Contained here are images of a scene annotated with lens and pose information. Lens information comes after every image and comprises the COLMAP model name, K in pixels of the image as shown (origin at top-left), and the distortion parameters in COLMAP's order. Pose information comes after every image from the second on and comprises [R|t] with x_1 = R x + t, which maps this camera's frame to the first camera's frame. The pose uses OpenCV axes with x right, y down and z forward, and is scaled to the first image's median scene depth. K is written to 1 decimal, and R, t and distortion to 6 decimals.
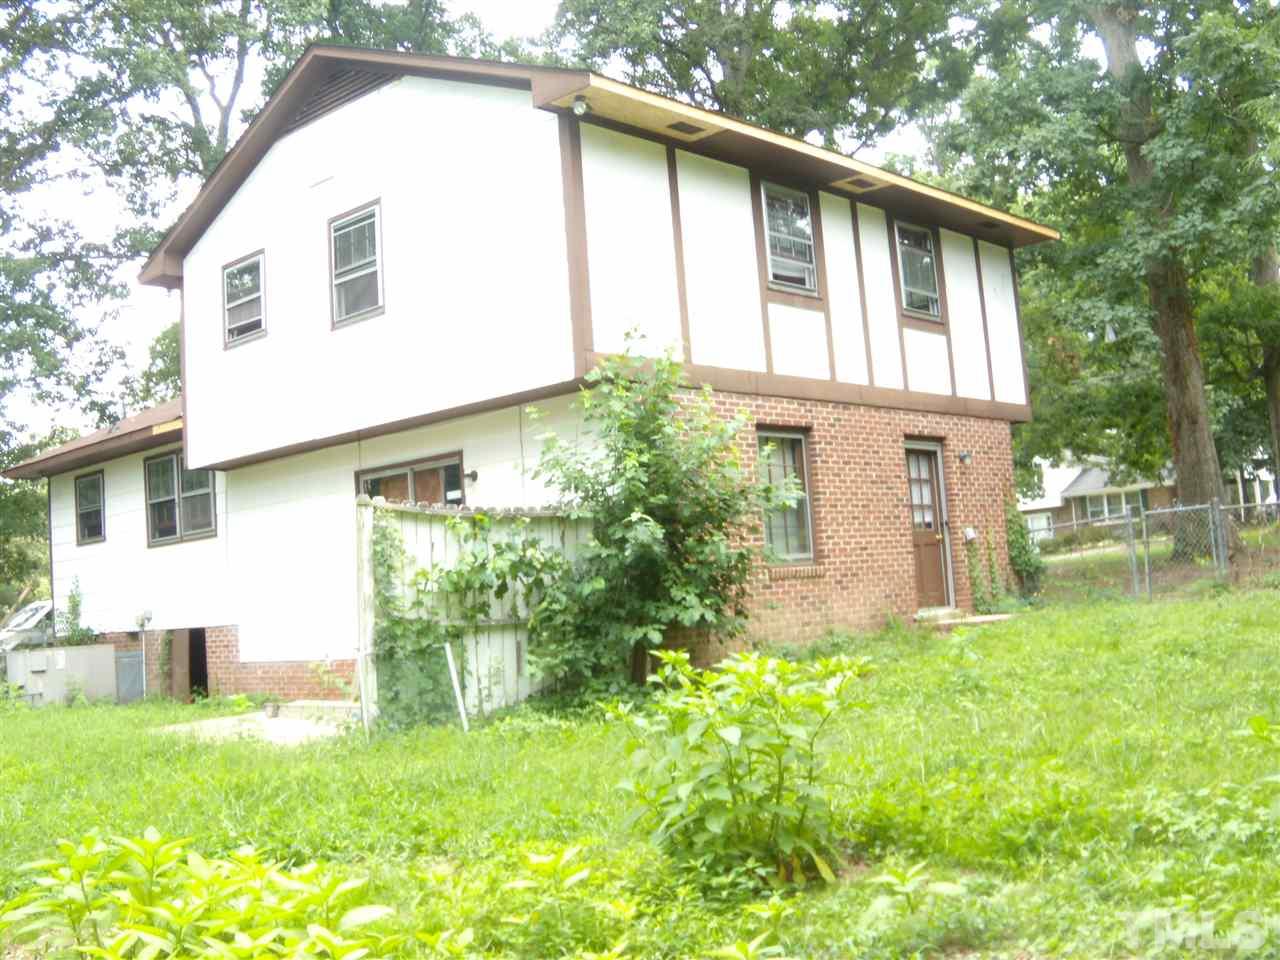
lens RADIAL K [[1395.6, 0, 624.5], [0, 1395.6, 471.1], [0, 0, 1]] dist [-0.240288, 0.185776]
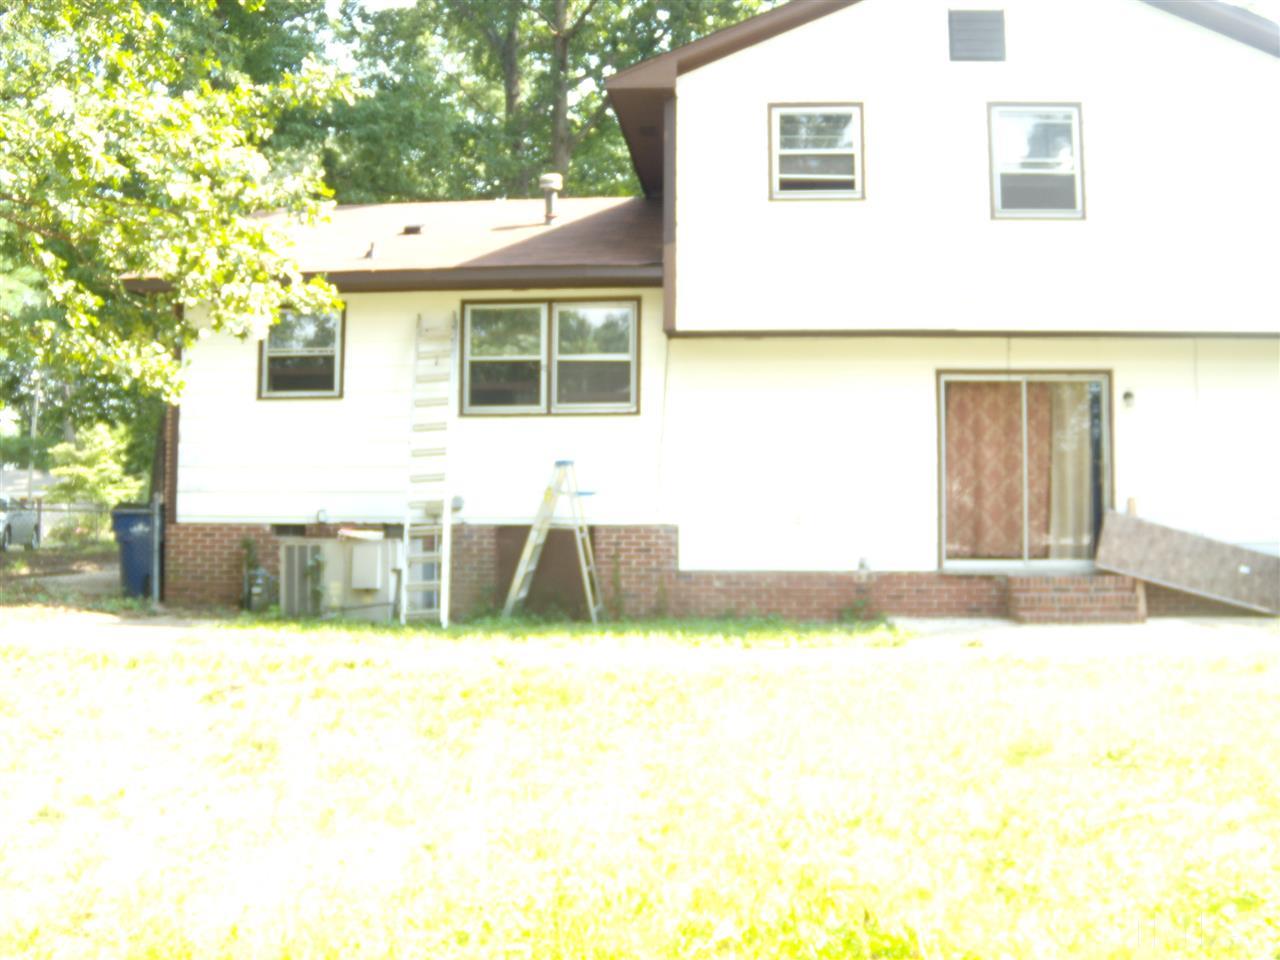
lens RADIAL K [[1395.6, 0, 624.5], [0, 1395.6, 471.1], [0, 0, 1]] dist [-0.240288, 0.185776]
pose [[0.813730, 0.118620, 0.569011, -0.827571], [-0.125071, 0.991756, -0.027886, 0.112701], [-0.567628, -0.048475, 0.821857, 0.336326]]
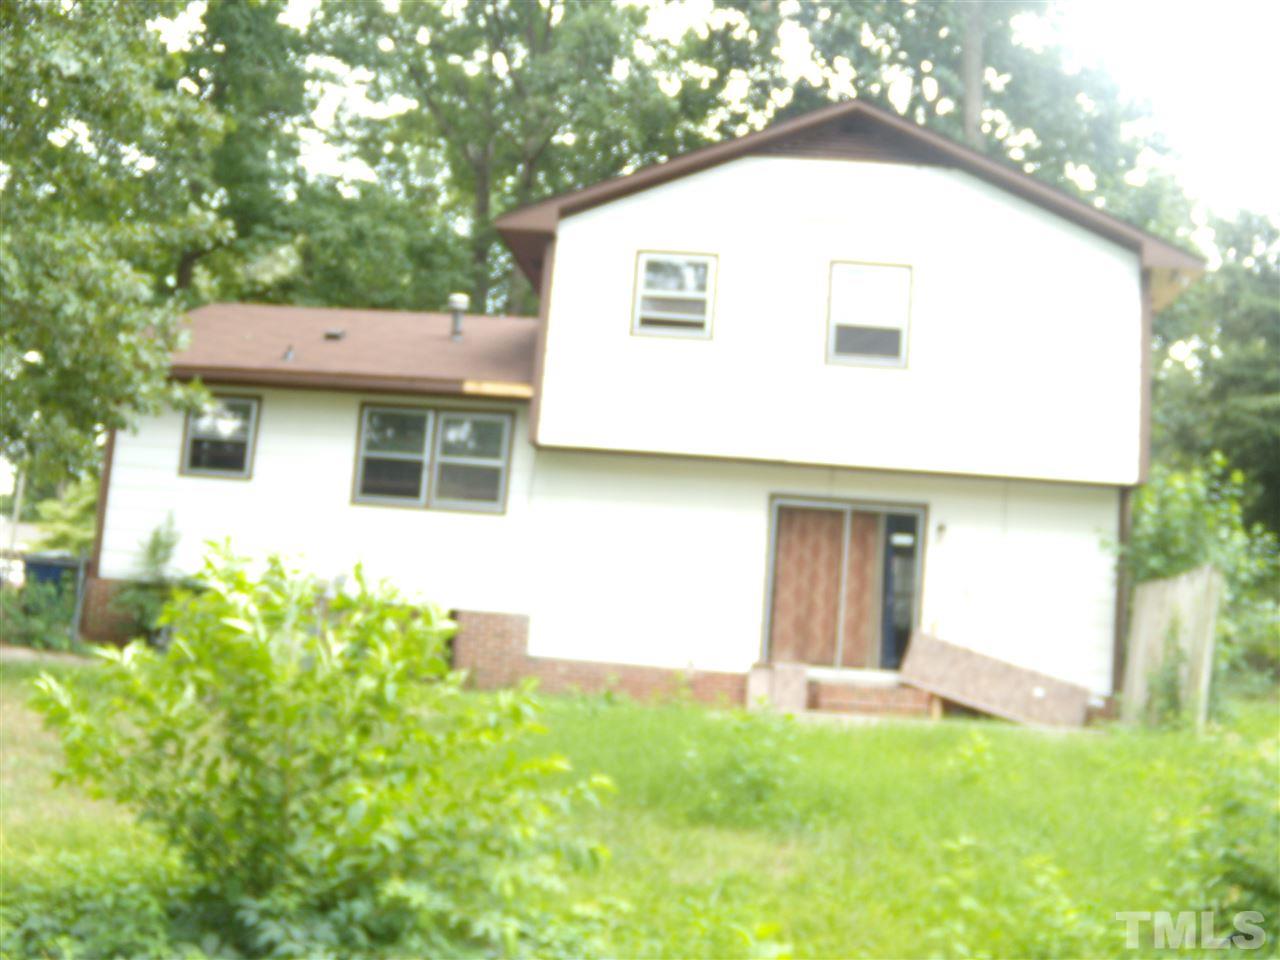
lens RADIAL K [[1395.6, 0, 624.5], [0, 1395.6, 471.1], [0, 0, 1]] dist [-0.240288, 0.185776]
pose [[0.806893, 0.218003, 0.548997, -0.807208], [-0.199241, 0.975385, -0.094483, 0.098119], [-0.556081, -0.033144, 0.830467, 0.183847]]
